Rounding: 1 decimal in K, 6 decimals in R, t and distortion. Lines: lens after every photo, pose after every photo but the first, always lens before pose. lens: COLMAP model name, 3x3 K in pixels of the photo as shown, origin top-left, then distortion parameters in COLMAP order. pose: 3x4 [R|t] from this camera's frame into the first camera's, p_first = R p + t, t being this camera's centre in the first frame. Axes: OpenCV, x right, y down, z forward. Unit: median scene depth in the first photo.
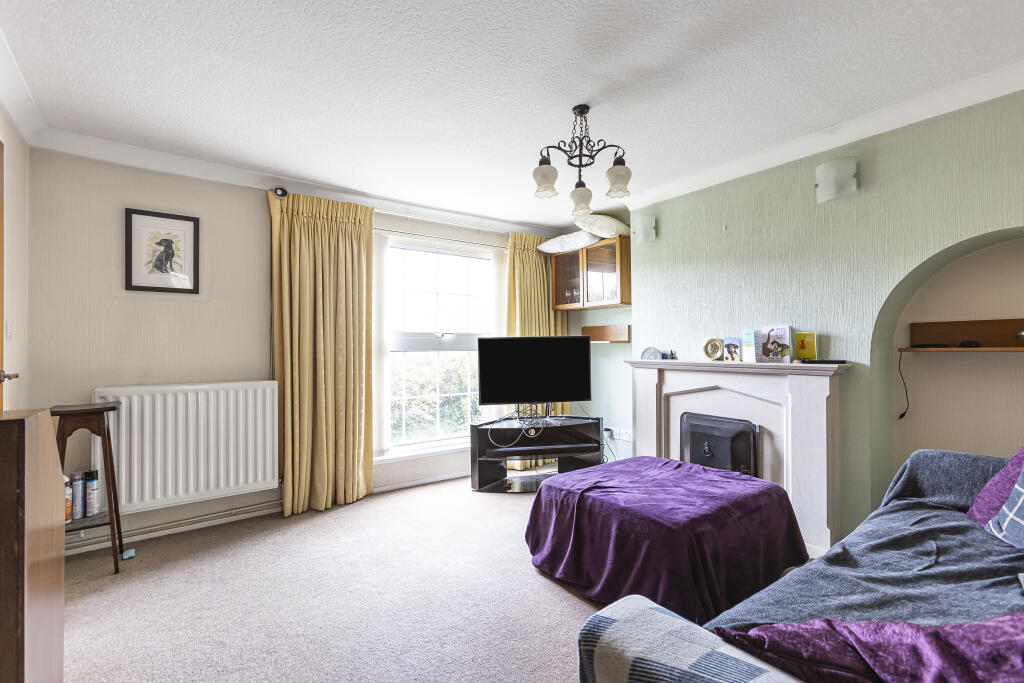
lens RADIAL K [[451.8, 0, 515.3], [0, 451.8, 343.4], [0, 0, 1]] dist [-0.001680, 0.000164]
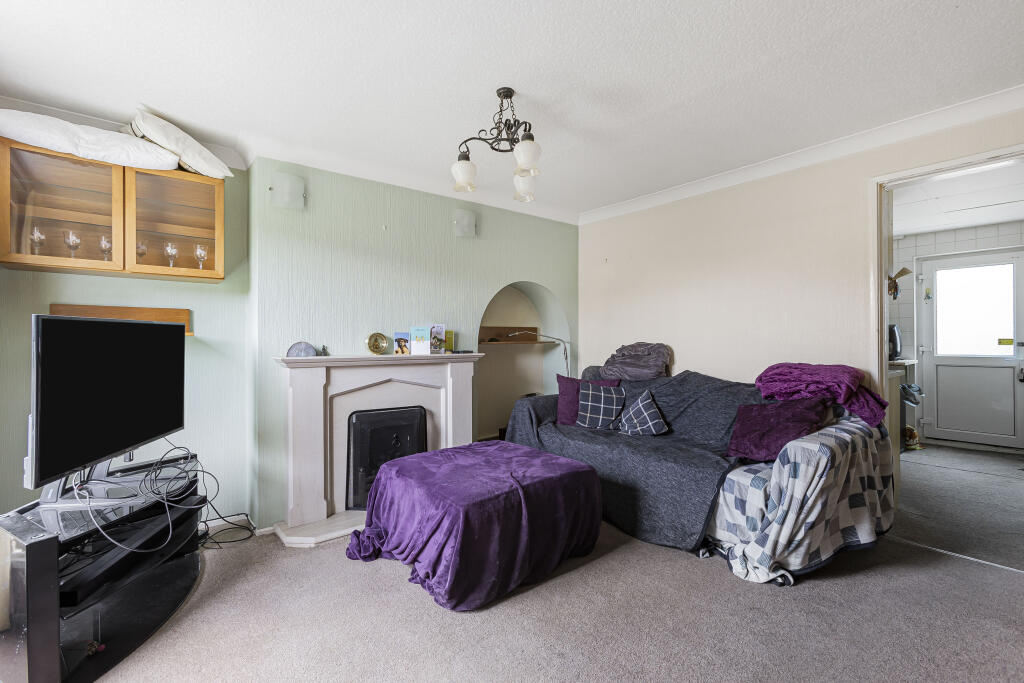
lens RADIAL K [[451.8, 0, 515.3], [0, 451.8, 343.4], [0, 0, 1]] dist [-0.001680, 0.000164]
pose [[-0.033409, 0.003409, 0.999436, -0.624662], [-0.000700, 0.999994, -0.003435, 0.016940], [-0.999442, -0.000815, -0.033407, 0.780009]]
